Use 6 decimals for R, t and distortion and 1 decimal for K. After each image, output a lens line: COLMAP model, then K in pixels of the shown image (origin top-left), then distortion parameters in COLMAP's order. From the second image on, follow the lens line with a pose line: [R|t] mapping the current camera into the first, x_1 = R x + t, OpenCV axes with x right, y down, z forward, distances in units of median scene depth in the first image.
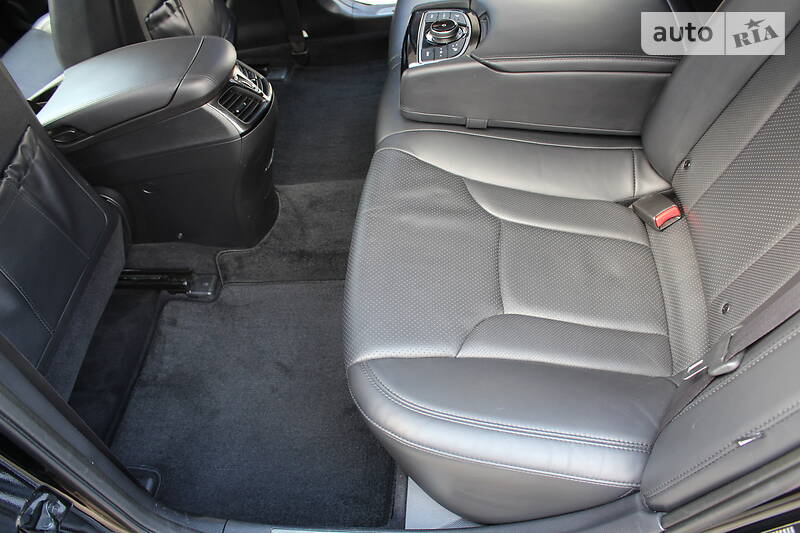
lens RADIAL K [[675.0, 0, 395.0], [0, 675.0, 266.4], [0, 0, 1]] dist [-0.094251, 0.015444]
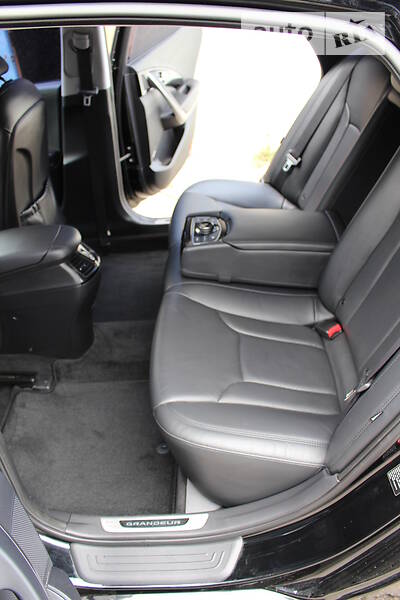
lens RADIAL K [[506.3, 0, 201.6], [0, 506.3, 298.6], [0, 0, 1]] dist [-0.094251, 0.015444]
pose [[0.993008, 0.030420, 0.114062, -0.080524], [-0.002690, 0.971808, -0.235759, 0.135735], [-0.118018, 0.233804, 0.965095, -0.229337]]
